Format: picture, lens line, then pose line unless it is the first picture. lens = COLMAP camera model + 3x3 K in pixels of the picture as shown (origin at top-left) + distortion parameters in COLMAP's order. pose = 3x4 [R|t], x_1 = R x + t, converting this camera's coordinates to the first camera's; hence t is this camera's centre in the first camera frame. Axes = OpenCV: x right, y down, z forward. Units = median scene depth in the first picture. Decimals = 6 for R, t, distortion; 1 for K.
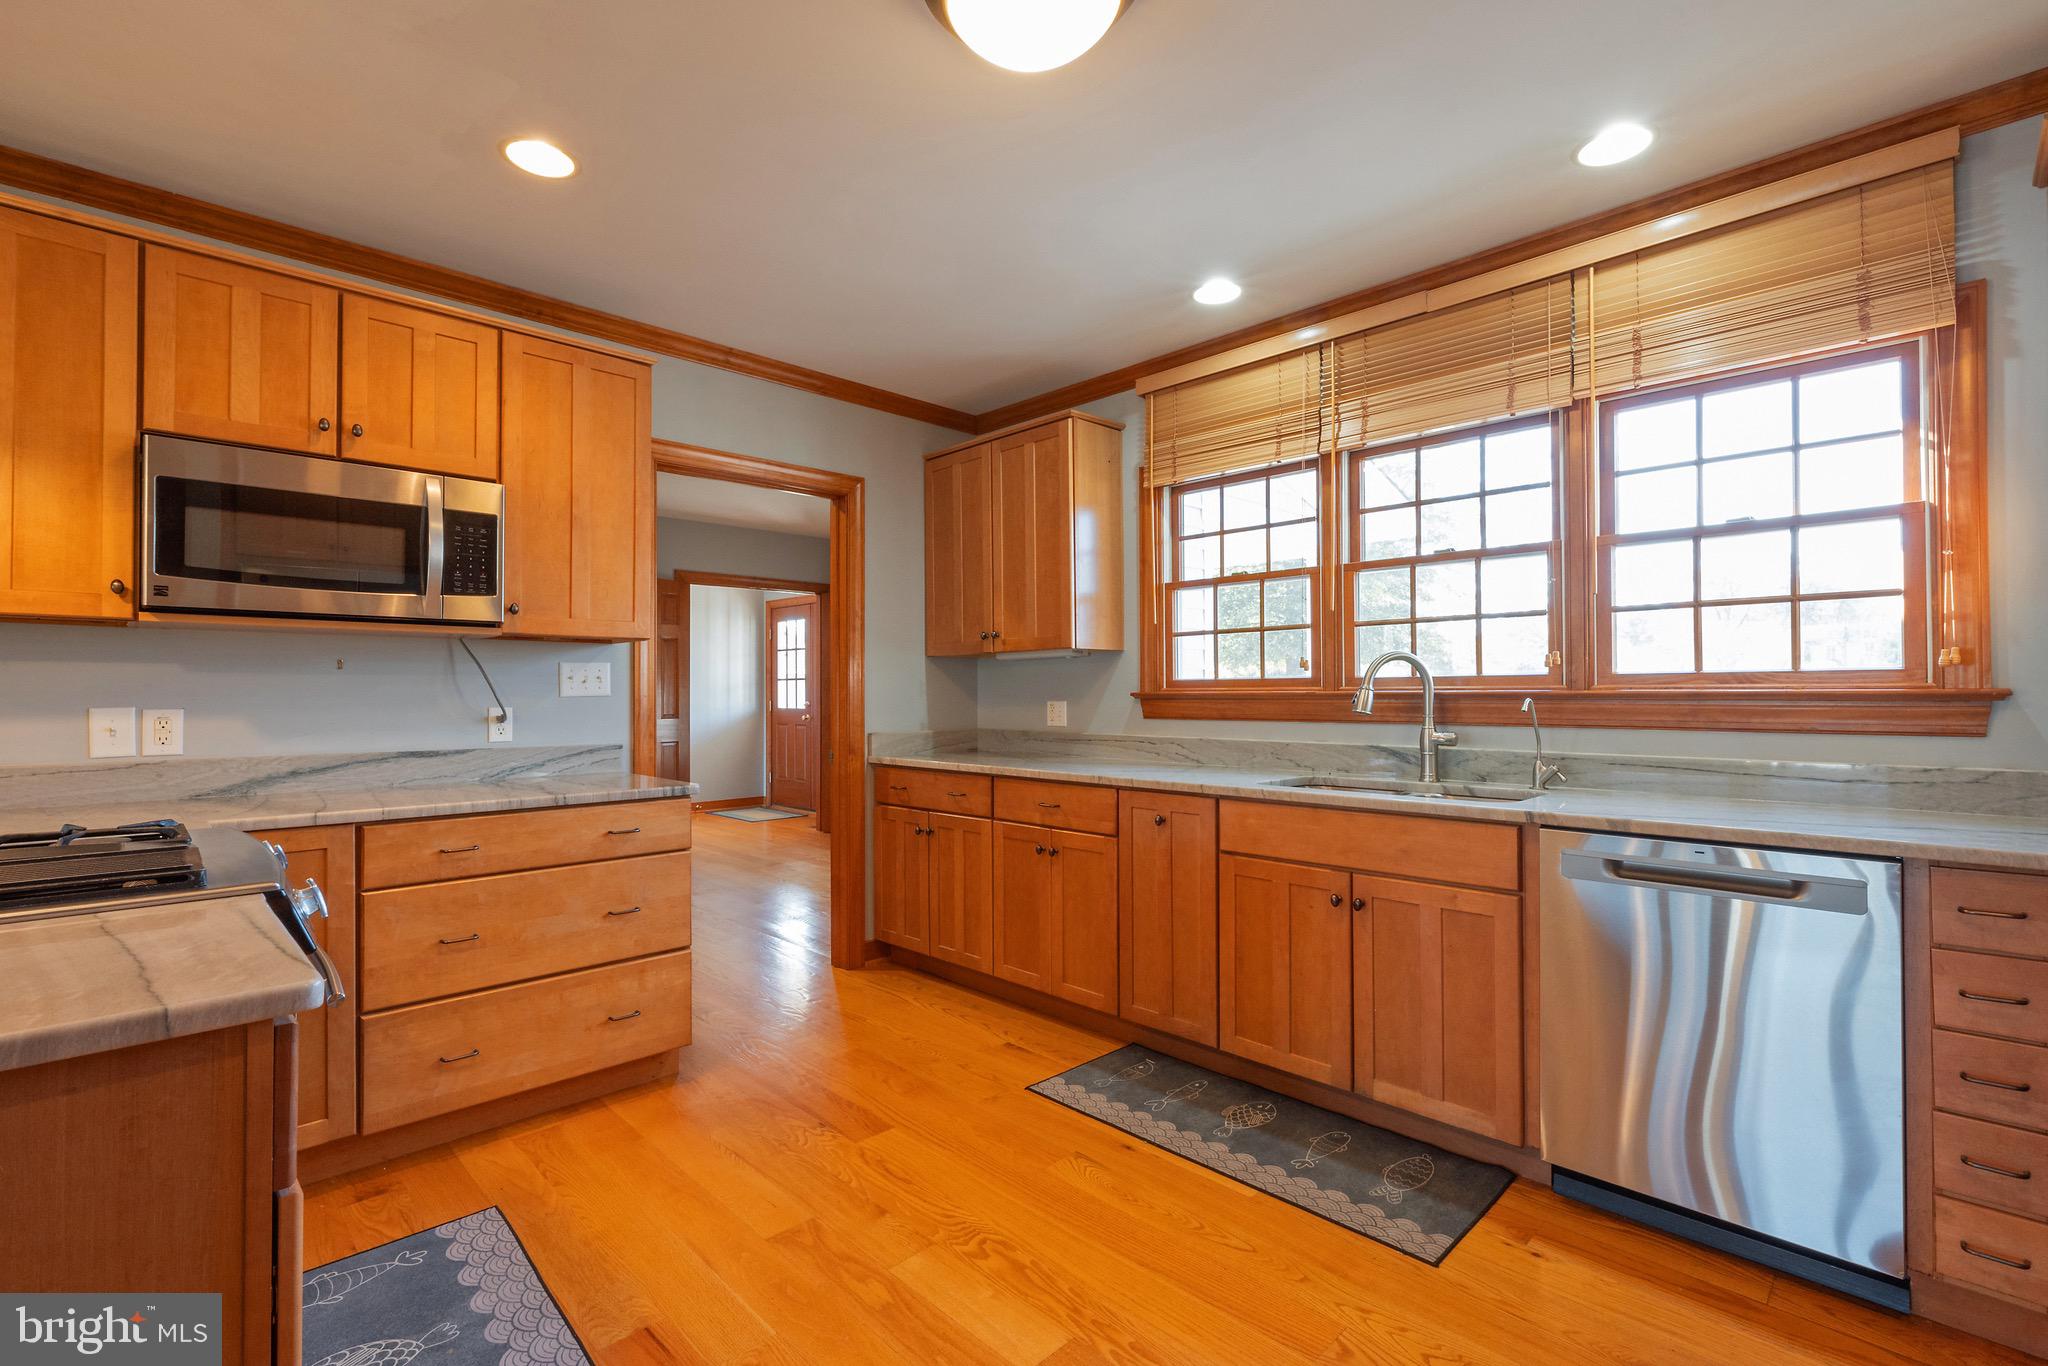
lens RADIAL K [[913.3, 0, 1013.4], [0, 913.3, 683.2], [0, 0, 1]] dist [-0.003796, 0.002511]
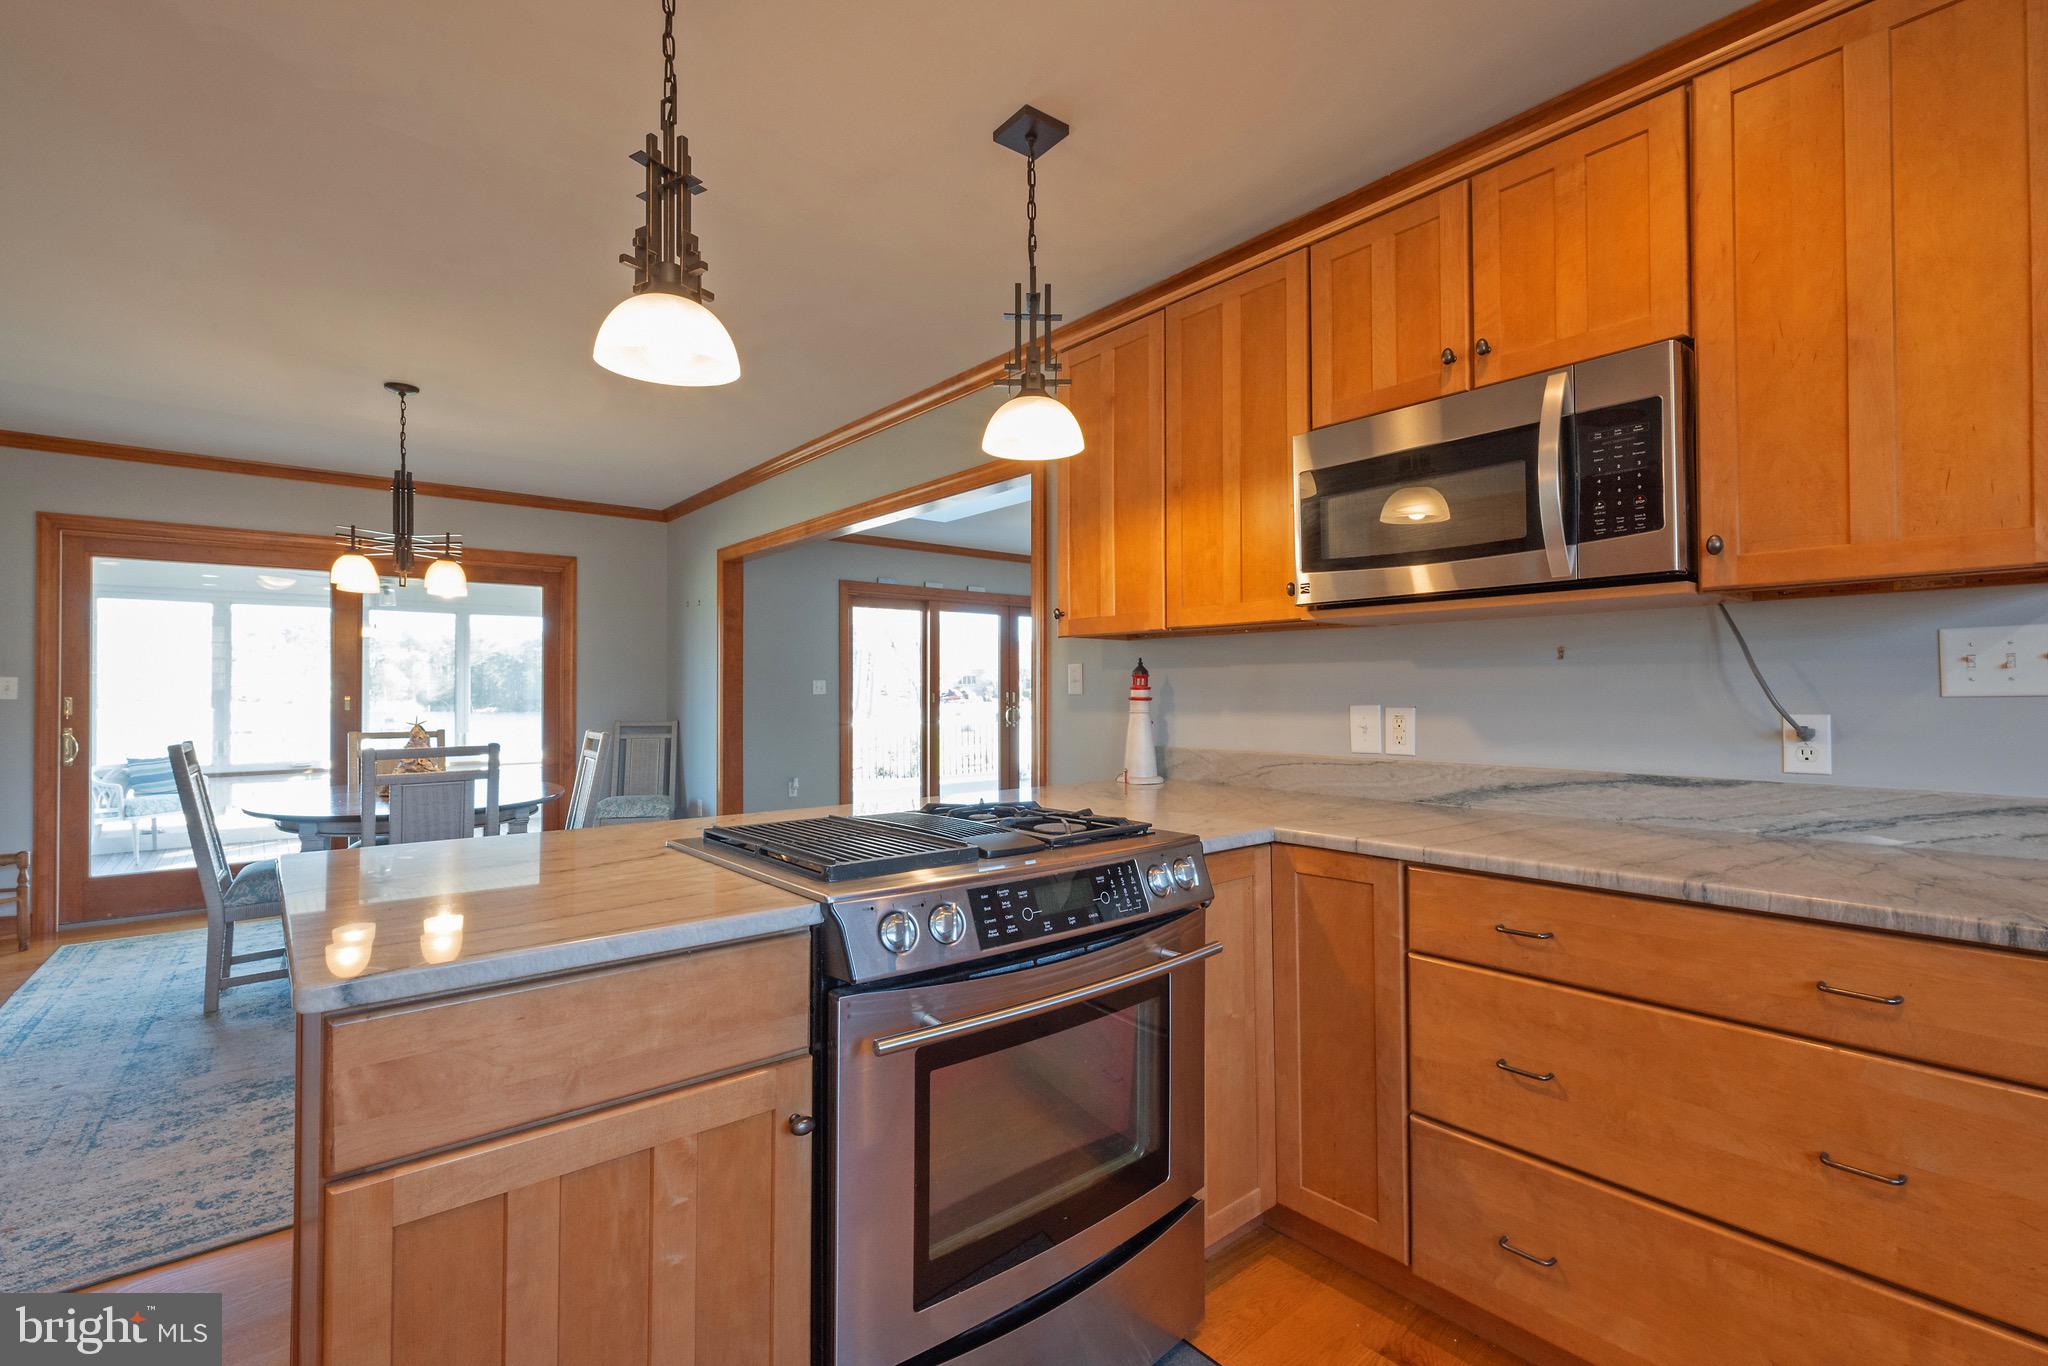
lens RADIAL K [[913.3, 0, 1024.9], [0, 913.3, 680.8], [0, 0, 1]] dist [-0.003796, 0.002511]
pose [[-0.071096, -0.009001, -0.997429, 0.063825], [0.016012, 0.999820, -0.010164, 0.003560], [0.997341, -0.016693, -0.070939, 0.643544]]
